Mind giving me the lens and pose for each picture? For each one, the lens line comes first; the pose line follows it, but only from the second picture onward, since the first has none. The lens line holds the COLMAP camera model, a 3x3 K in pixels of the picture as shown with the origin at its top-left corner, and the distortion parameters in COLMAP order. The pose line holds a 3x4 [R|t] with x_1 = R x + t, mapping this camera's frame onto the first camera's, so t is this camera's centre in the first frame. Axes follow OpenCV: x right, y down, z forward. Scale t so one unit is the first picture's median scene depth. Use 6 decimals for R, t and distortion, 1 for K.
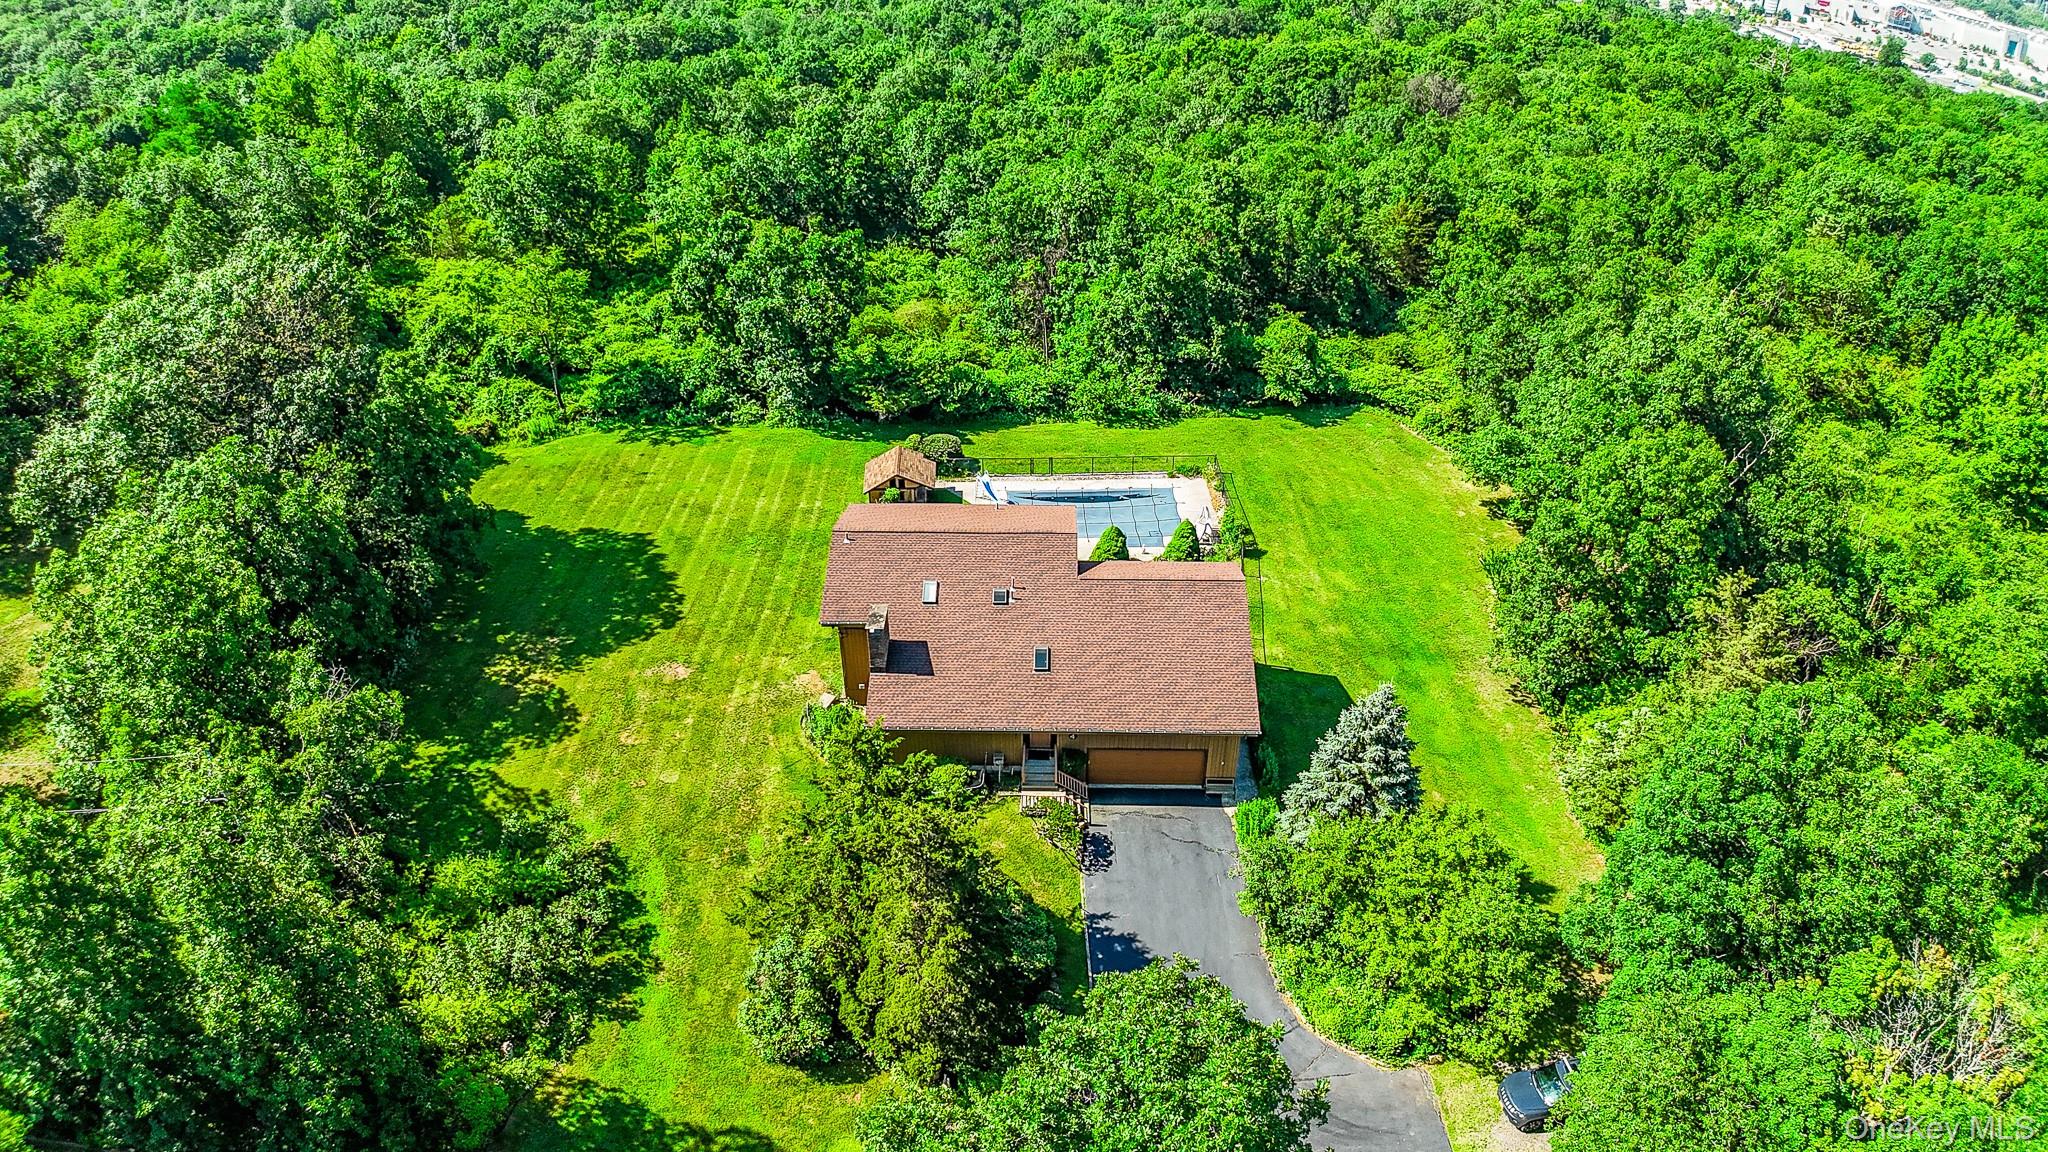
lens RADIAL K [[1260.8, 0, 1022.8], [0, 1260.8, 567.0], [0, 0, 1]] dist [-0.188371, 0.021175]
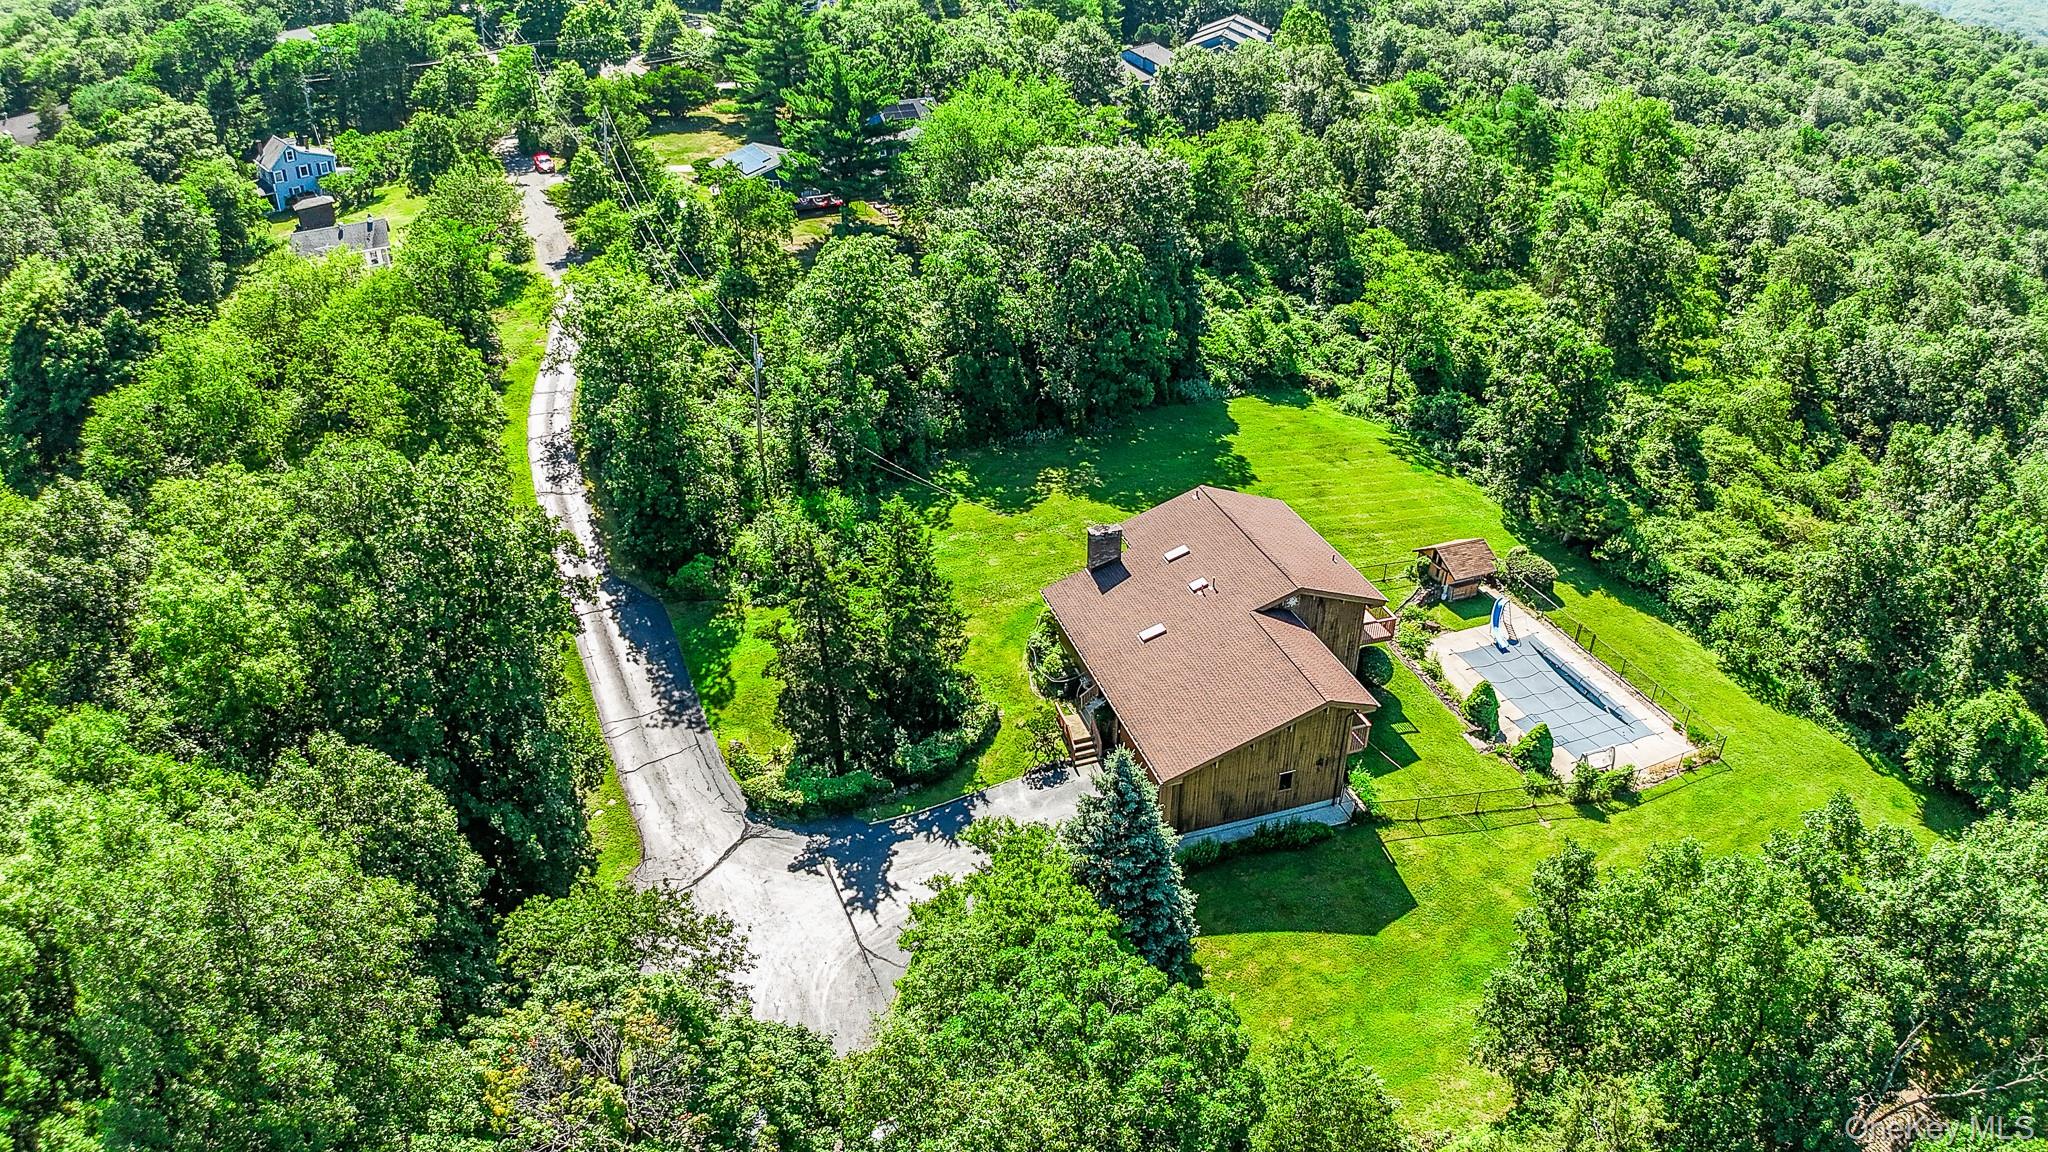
lens RADIAL K [[1260.8, 0, 1032.9], [0, 1260.8, 583.7], [0, 0, 1]] dist [-0.188371, 0.021175]
pose [[0.325818, 0.483578, -0.812401, 0.714533], [-0.528201, 0.805783, 0.267801, -0.168617], [0.784121, 0.341857, 0.517965, 0.271348]]
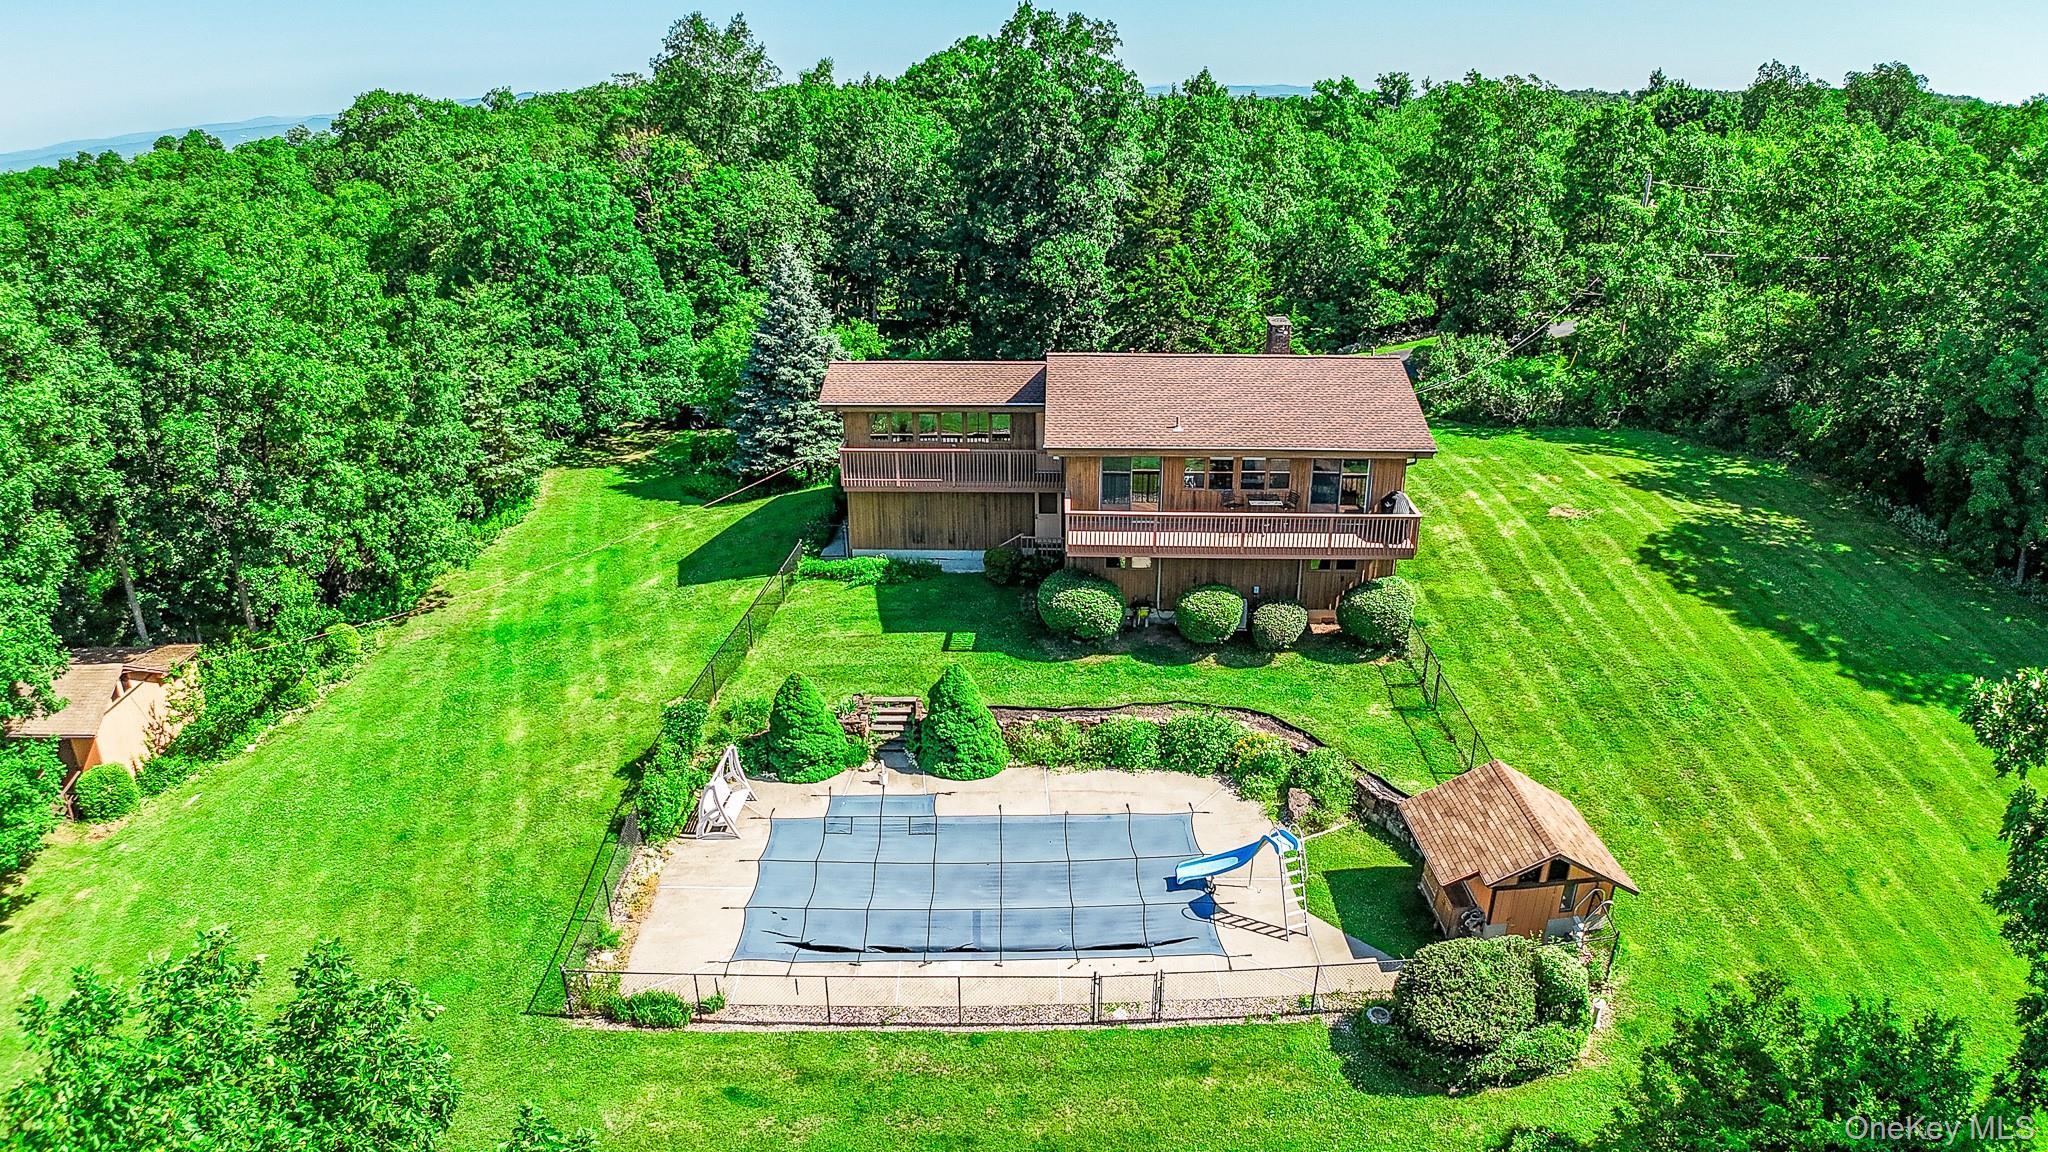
lens RADIAL K [[1260.8, 0, 1038.7], [0, 1260.8, 569.9], [0, 0, 1]] dist [-0.188371, 0.021175]
pose [[-0.999977, 0.006821, 0.000036, 0.044410], [0.003841, 0.558738, 0.829335, -0.478782], [0.005637, 0.829316, -0.558751, 1.334339]]
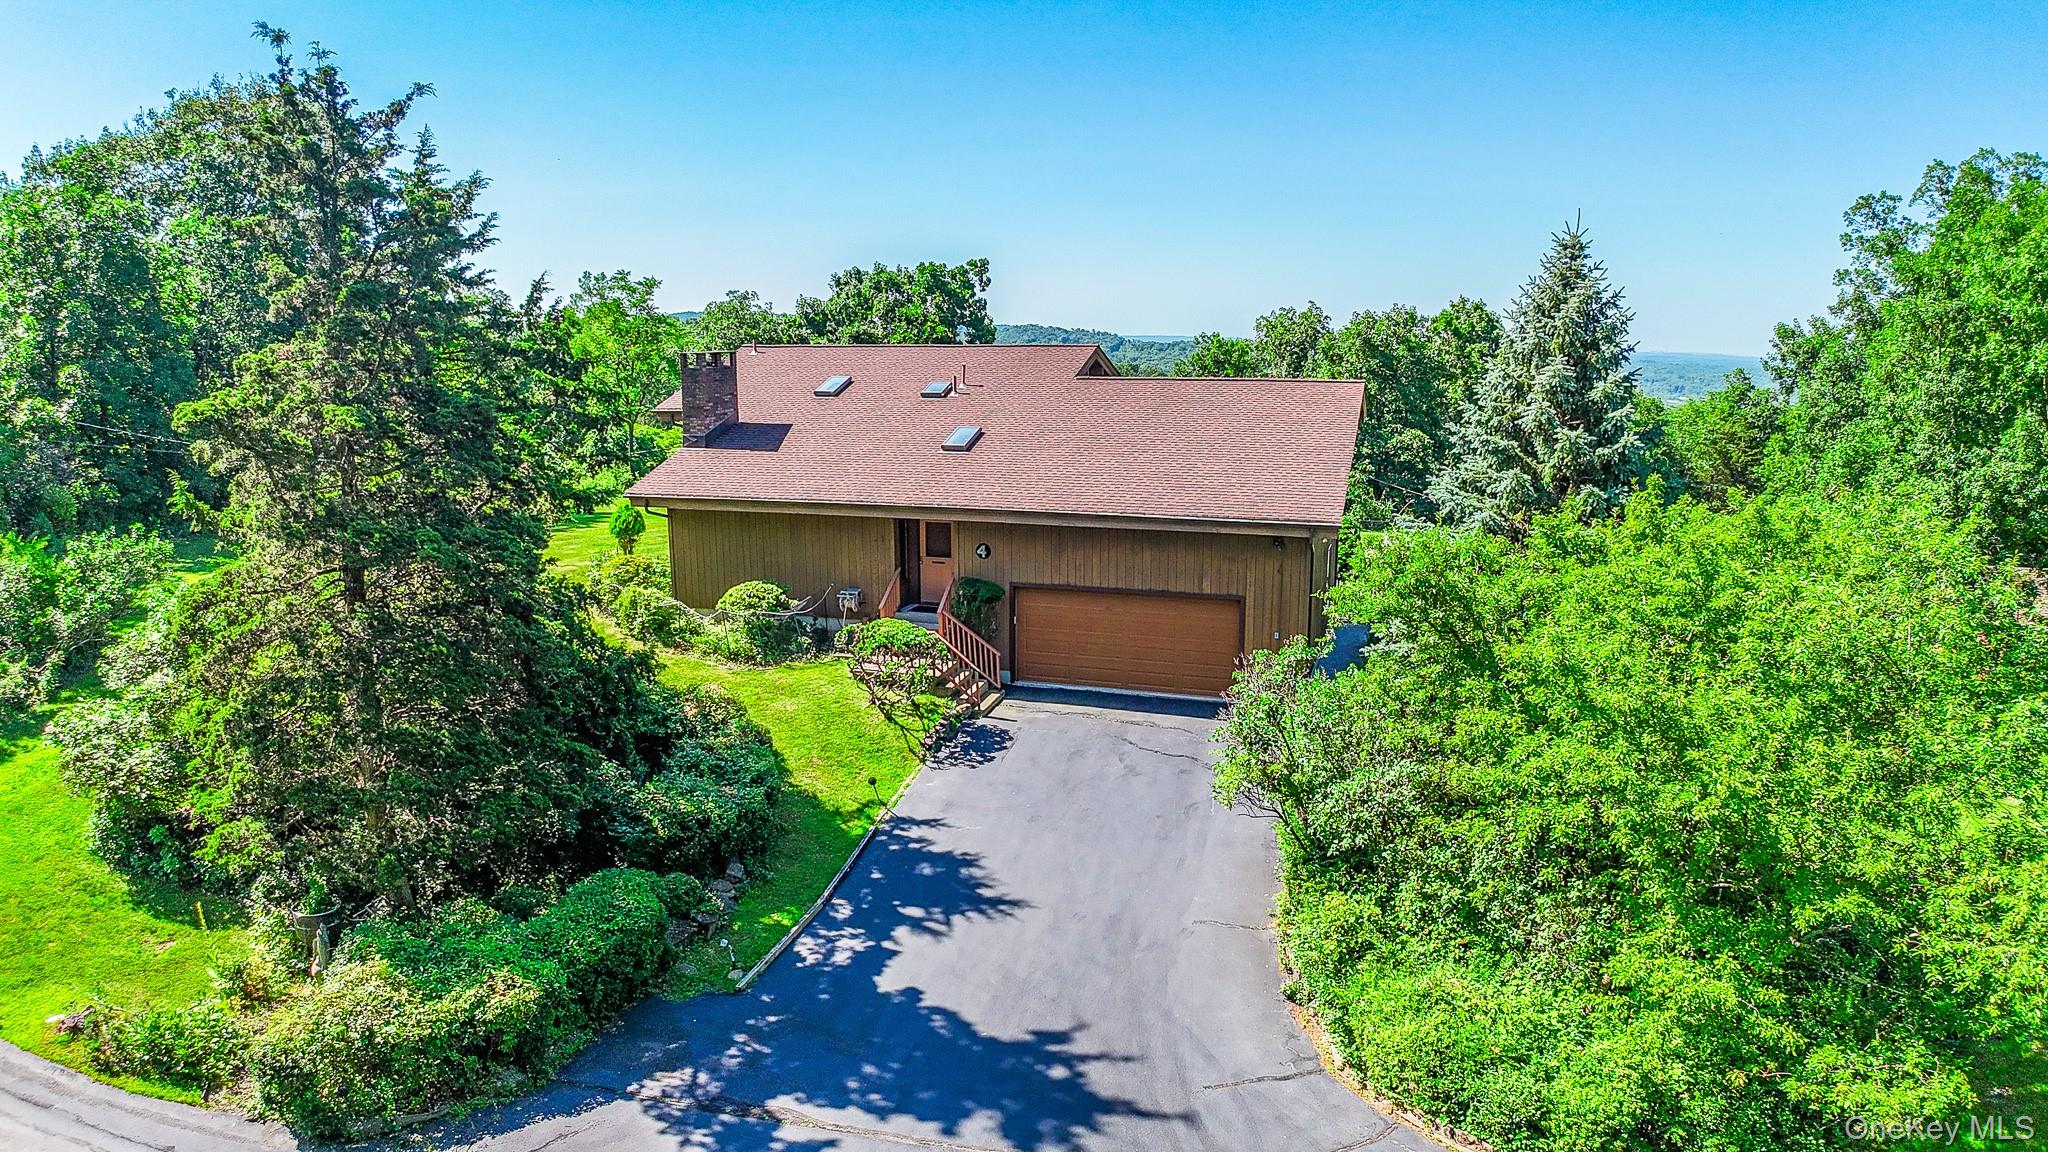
lens RADIAL K [[1260.8, 0, 1018.4], [0, 1260.8, 590.8], [0, 0, 1]] dist [-0.188371, 0.021175]
pose [[0.959186, 0.058396, -0.276679, 0.162989], [-0.158927, 0.920617, -0.356659, 0.273067], [0.233889, 0.386075, 0.892324, 0.445077]]
